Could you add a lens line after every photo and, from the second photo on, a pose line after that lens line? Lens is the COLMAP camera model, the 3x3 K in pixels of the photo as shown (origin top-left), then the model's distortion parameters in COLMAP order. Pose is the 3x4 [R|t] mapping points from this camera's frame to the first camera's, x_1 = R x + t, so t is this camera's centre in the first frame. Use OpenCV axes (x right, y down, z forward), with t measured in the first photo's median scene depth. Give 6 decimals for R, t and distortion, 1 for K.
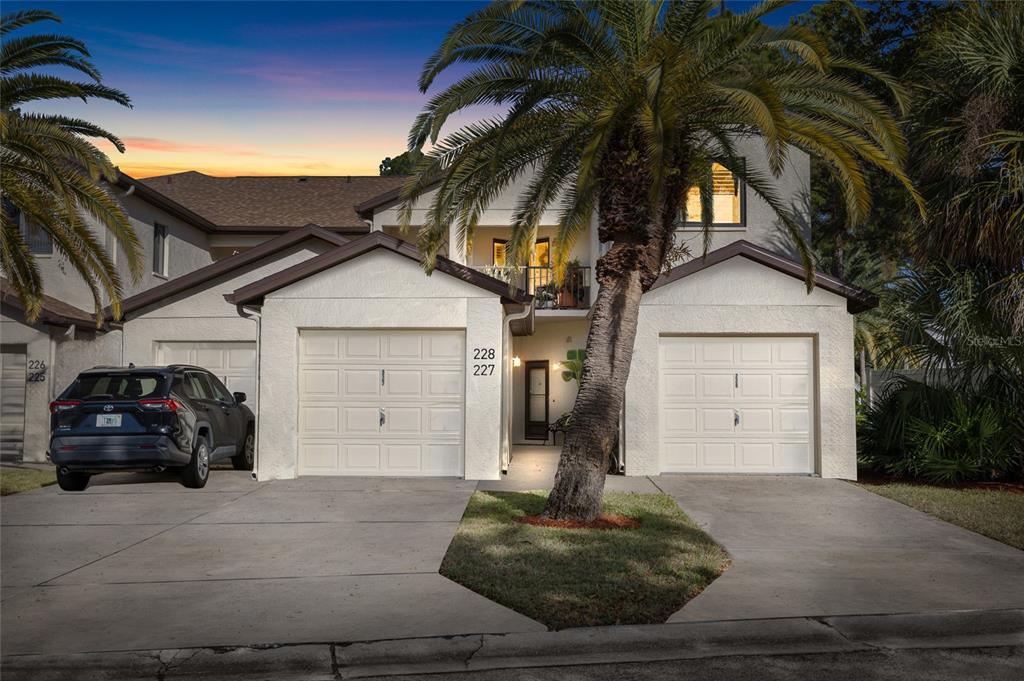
lens RADIAL K [[1030.7, 0, 512.0], [0, 1030.7, 340.5], [0, 0, 1]] dist [0.000929, 0.003219]
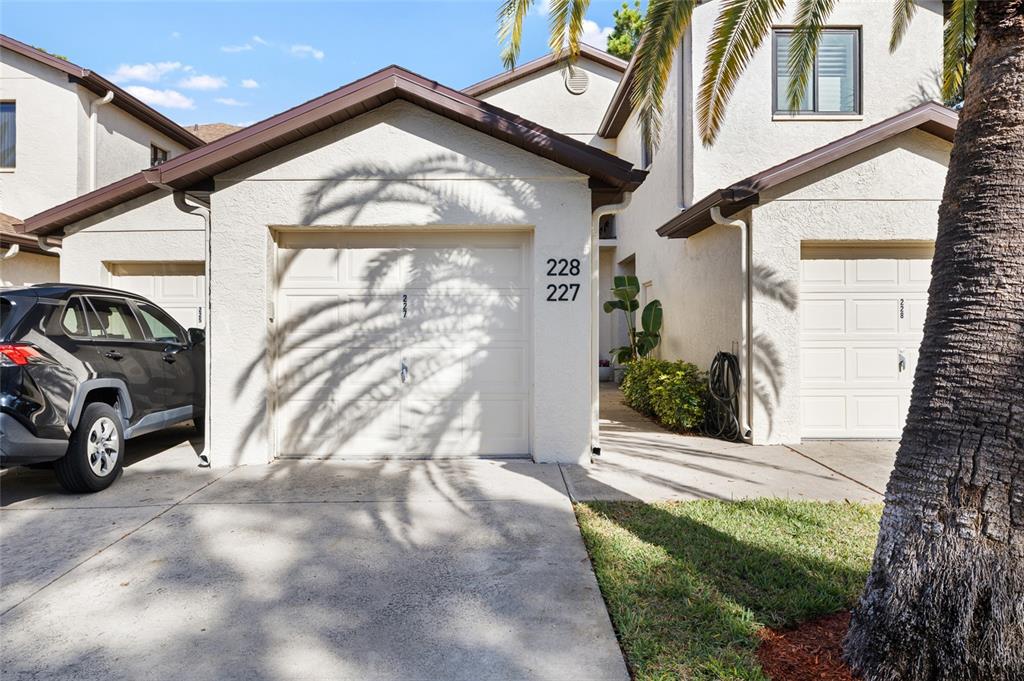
lens RADIAL K [[718.7, 0, 512.0], [0, 718.7, 340.5], [0, 0, 1]] dist [-0.002963, -0.000415]
pose [[0.999396, -0.005036, 0.034382, -0.074388], [0.002489, 0.997274, 0.073750, 0.025282], [-0.034659, -0.073619, 0.996684, 0.552189]]
